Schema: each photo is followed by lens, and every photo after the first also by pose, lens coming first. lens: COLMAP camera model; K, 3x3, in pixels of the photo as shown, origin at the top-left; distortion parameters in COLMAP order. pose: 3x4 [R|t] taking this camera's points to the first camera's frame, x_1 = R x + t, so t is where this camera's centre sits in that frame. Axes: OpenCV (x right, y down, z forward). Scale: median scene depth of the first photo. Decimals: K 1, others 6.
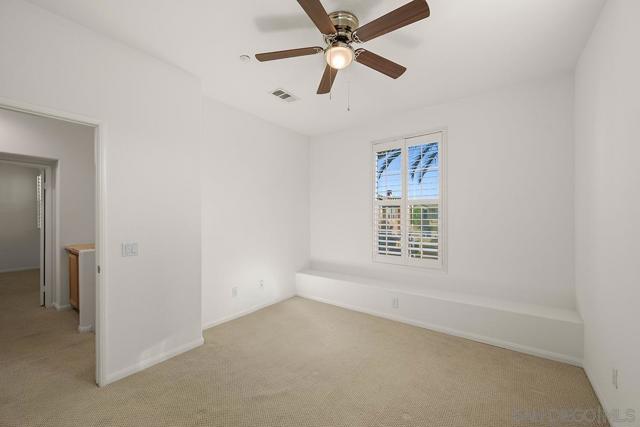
lens RADIAL K [[253.6, 0, 320.1], [0, 253.6, 216.6], [0, 0, 1]] dist [0.001390, 0.000066]
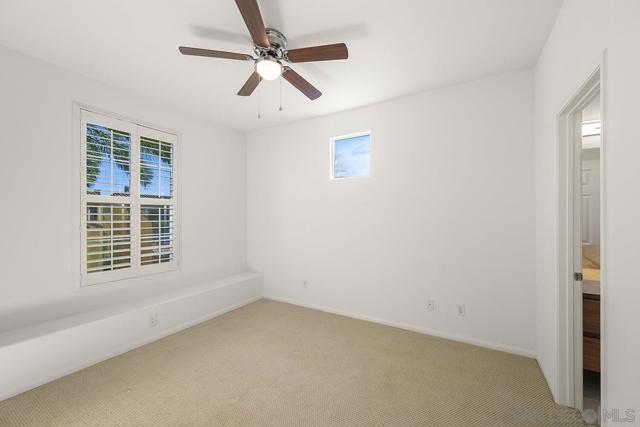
lens RADIAL K [[253.6, 0, 320.1], [0, 253.6, 216.6], [0, 0, 1]] dist [0.001390, 0.000066]
pose [[-0.103040, 0.005083, 0.994664, -0.575774], [0.006621, 0.999968, -0.004424, 0.003230], [-0.994655, 0.006130, -0.103070, 0.509348]]
